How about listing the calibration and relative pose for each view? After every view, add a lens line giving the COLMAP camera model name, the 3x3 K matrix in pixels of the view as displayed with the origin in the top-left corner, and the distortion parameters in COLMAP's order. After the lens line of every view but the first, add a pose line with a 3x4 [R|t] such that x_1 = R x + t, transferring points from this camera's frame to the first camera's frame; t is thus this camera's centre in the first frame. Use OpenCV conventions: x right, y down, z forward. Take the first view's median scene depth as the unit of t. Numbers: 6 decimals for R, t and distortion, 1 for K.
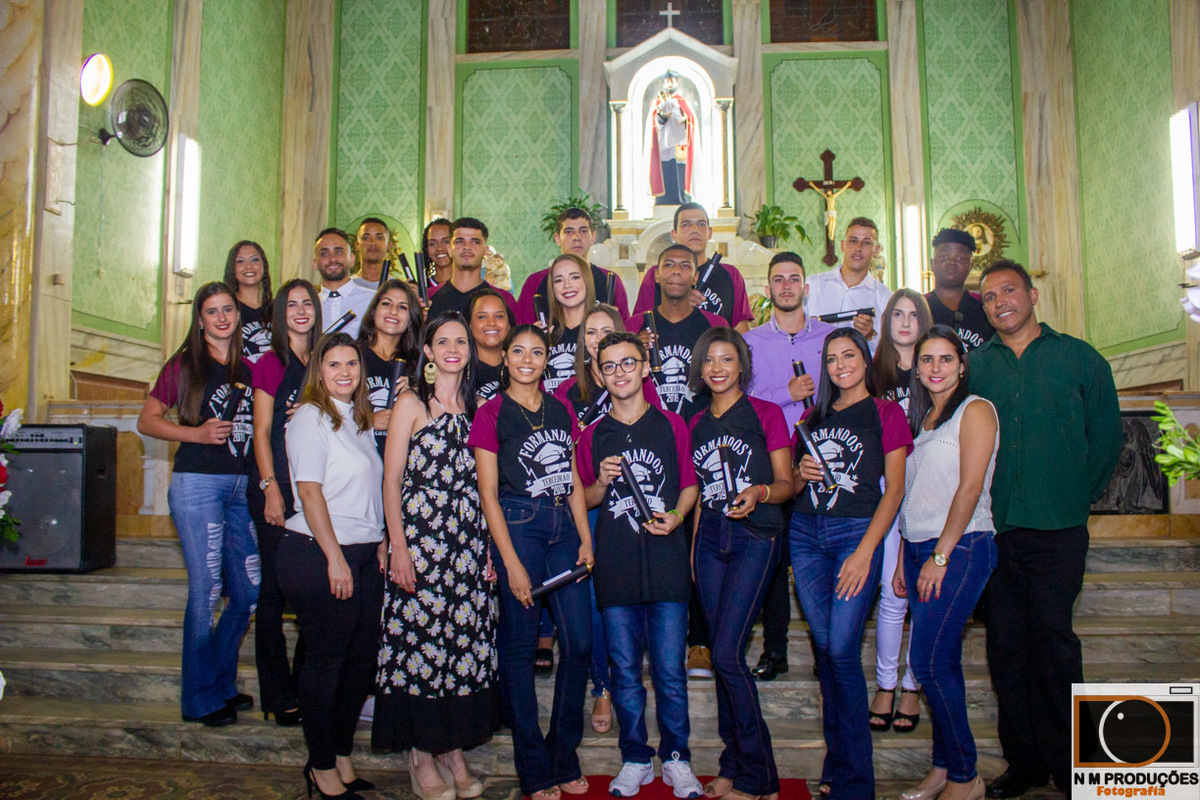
lens RADIAL K [[986.7, 0, 595.6], [0, 986.7, 404.5], [0, 0, 1]] dist [-0.155013, 0.121162]
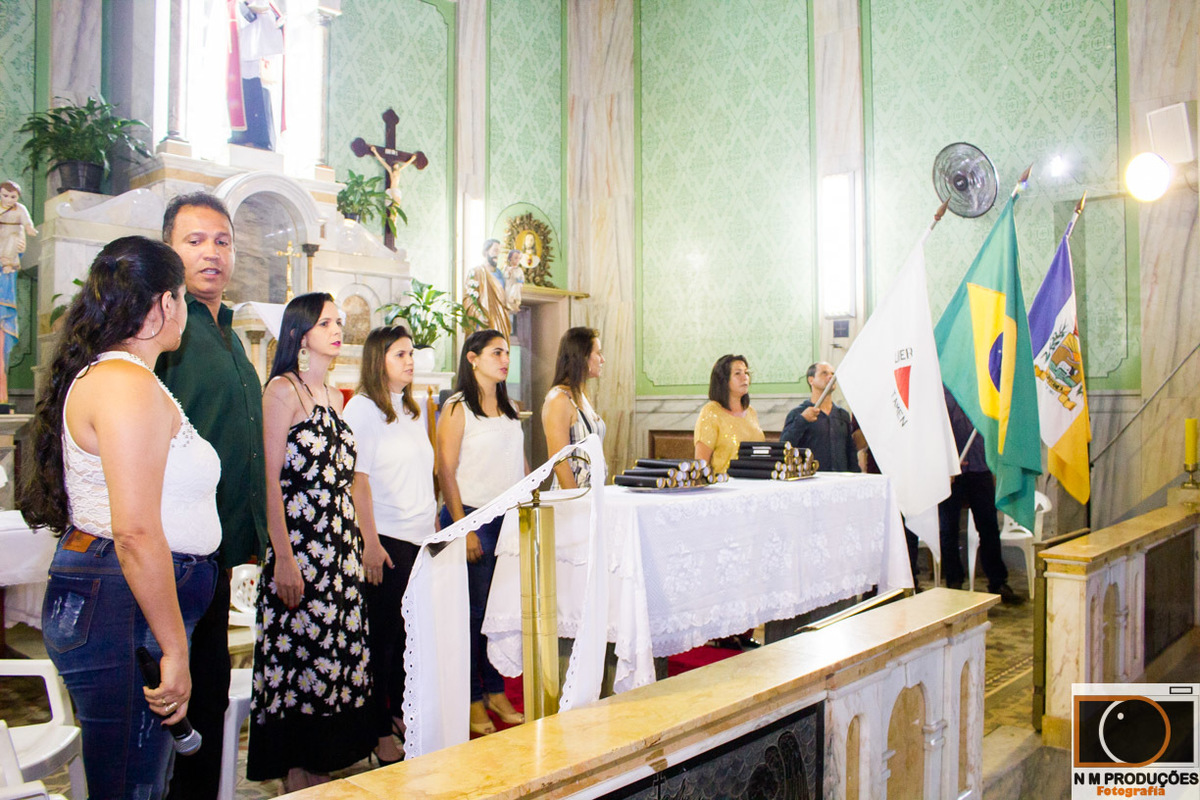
lens RADIAL K [[986.7, 0, 595.6], [0, 986.7, 404.5], [0, 0, 1]] dist [-0.155013, 0.121162]
pose [[0.618151, 0.008225, 0.786016, -0.269680], [-0.045278, 0.998658, 0.025158, -0.054713], [-0.784754, -0.051141, 0.617693, 0.388220]]
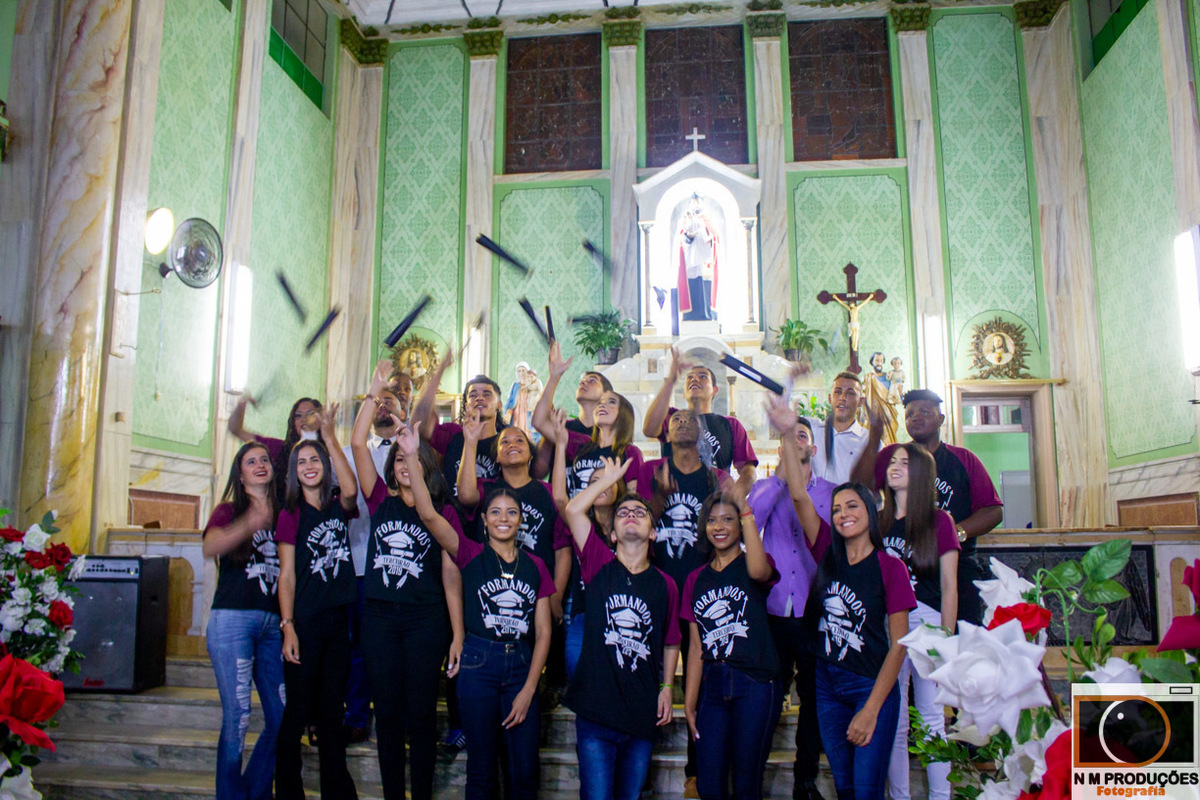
lens RADIAL K [[987.1, 0, 593.8], [0, 987.1, 405.2], [0, 0, 1]] dist [-0.156747, 0.121064]
pose [[0.998800, -0.002757, -0.048906, 0.016690], [-0.001298, 0.996575, -0.082686, -0.026097], [0.048967, 0.082650, 0.995375, -0.035997]]
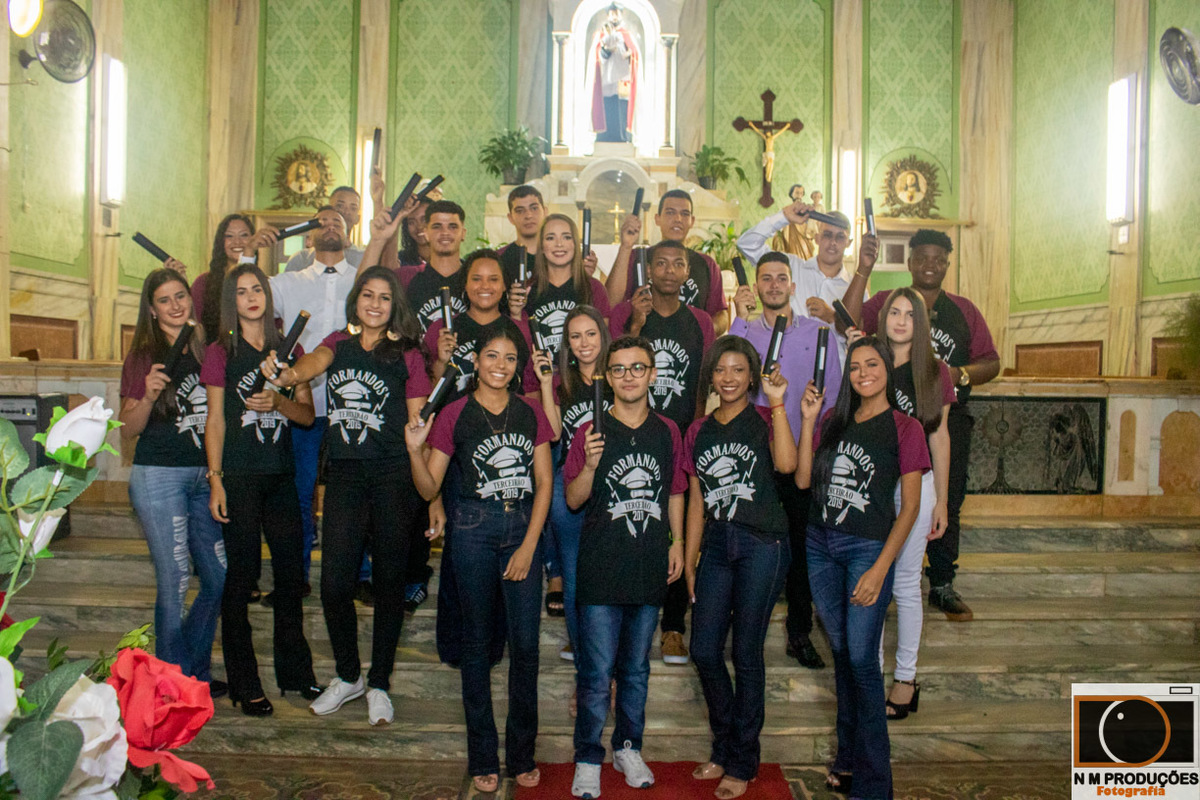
lens RADIAL K [[983.5, 0, 589.3], [0, 983.5, 405.3], [0, 0, 1]] dist [-0.149388, 0.111131]
pose [[0.995730, 0.016913, 0.090755, -0.028883], [-0.025672, 0.995028, 0.096234, -0.031345], [-0.088676, -0.098153, 0.991213, 0.001585]]
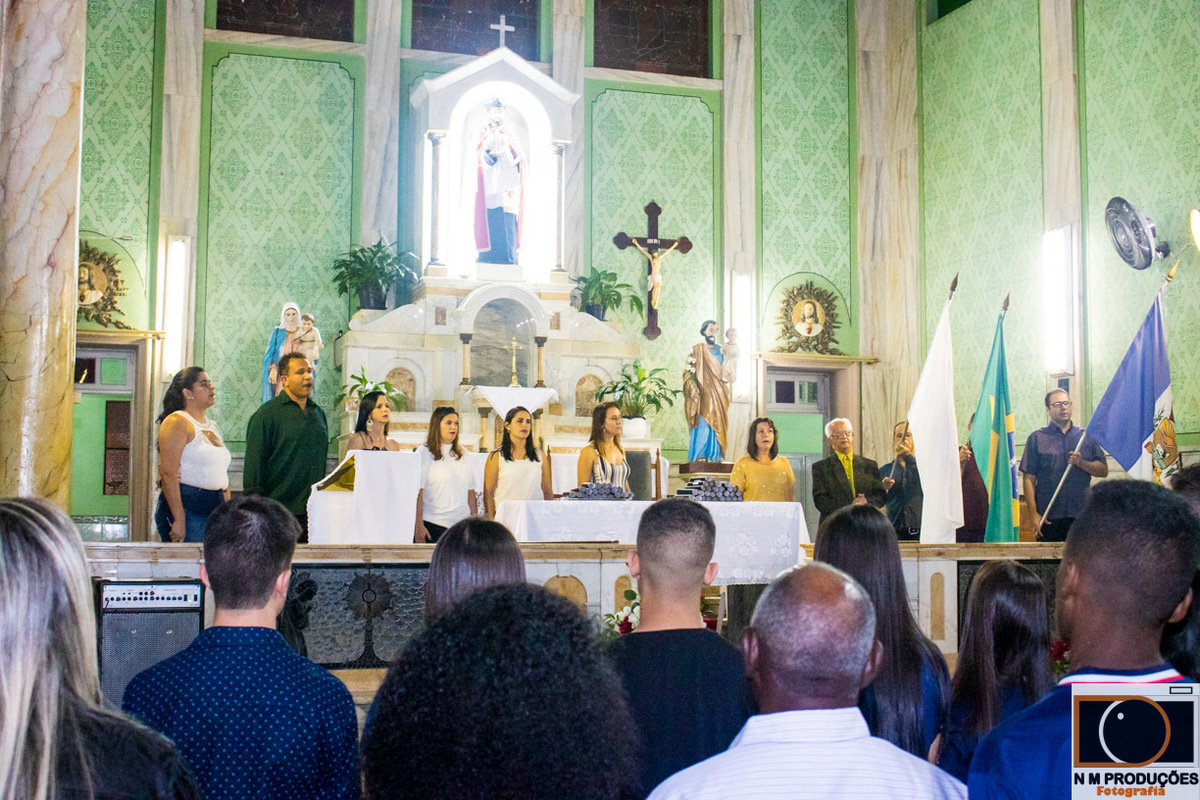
lens RADIAL K [[1481.4, 0, 582.1], [0, 1481.4, 401.4], [0, 0, 1]] dist [-0.087874, 0.055513]
pose [[0.925606, 0.039717, 0.376398, -0.307644], [-0.032797, 0.999155, -0.024779, -0.053300], [-0.377064, 0.010591, 0.926127, -0.185808]]
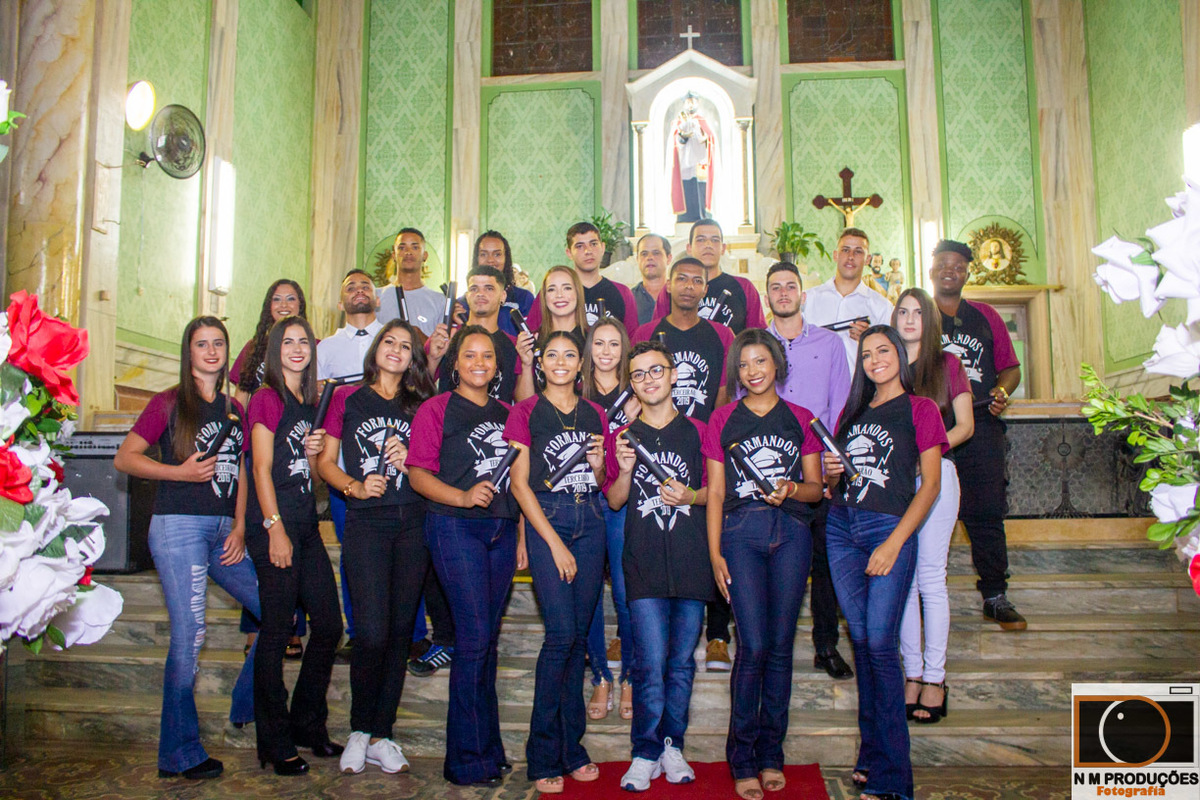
lens RADIAL K [[986.7, 0, 595.6], [0, 986.7, 404.5], [0, 0, 1]] dist [-0.155013, 0.121162]
pose [[0.999690, -0.003463, -0.024645, 0.000813], [0.002960, 0.999788, -0.020385, 0.005711], [0.024710, 0.020306, 0.999488, -0.017634]]
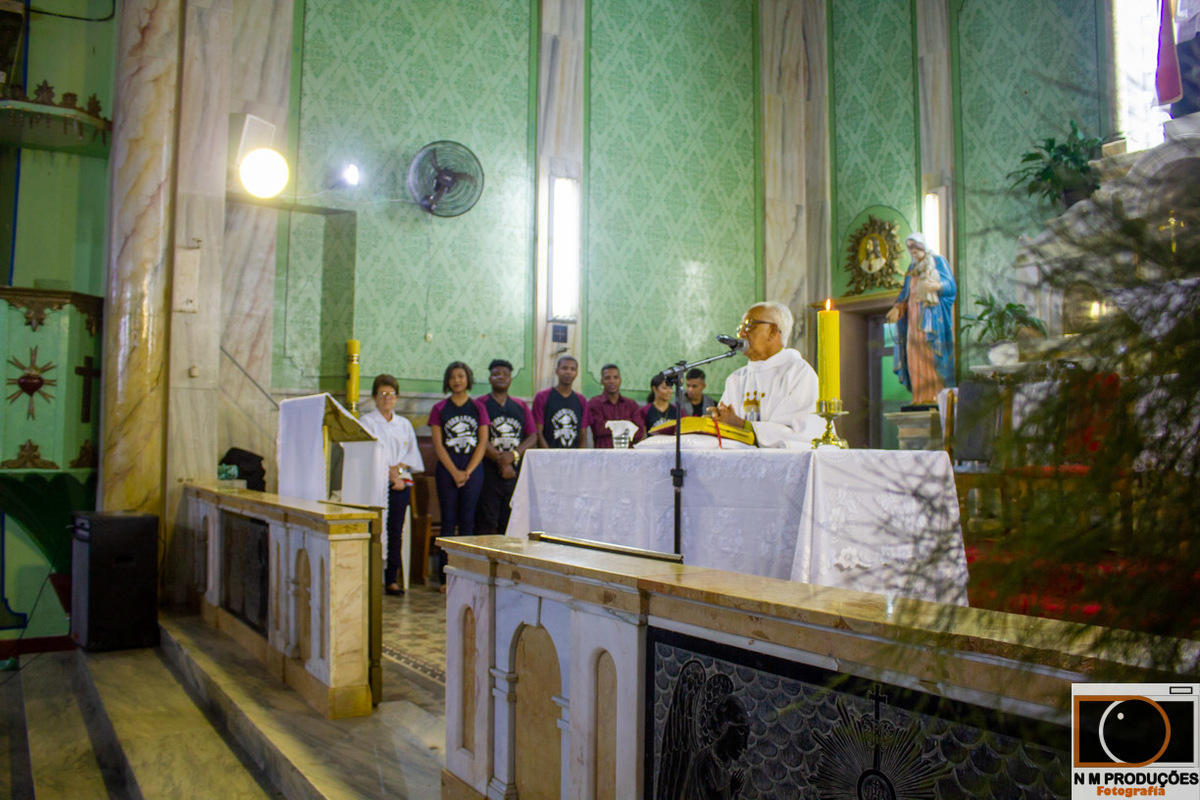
lens RADIAL K [[987.1, 0, 593.8], [0, 987.1, 405.2], [0, 0, 1]] dist [-0.156747, 0.121064]
pose [[0.600389, -0.029950, -0.799147, 0.289457], [0.036700, 0.999278, -0.009878, -0.031916], [0.798866, -0.023398, 0.601054, 0.339441]]
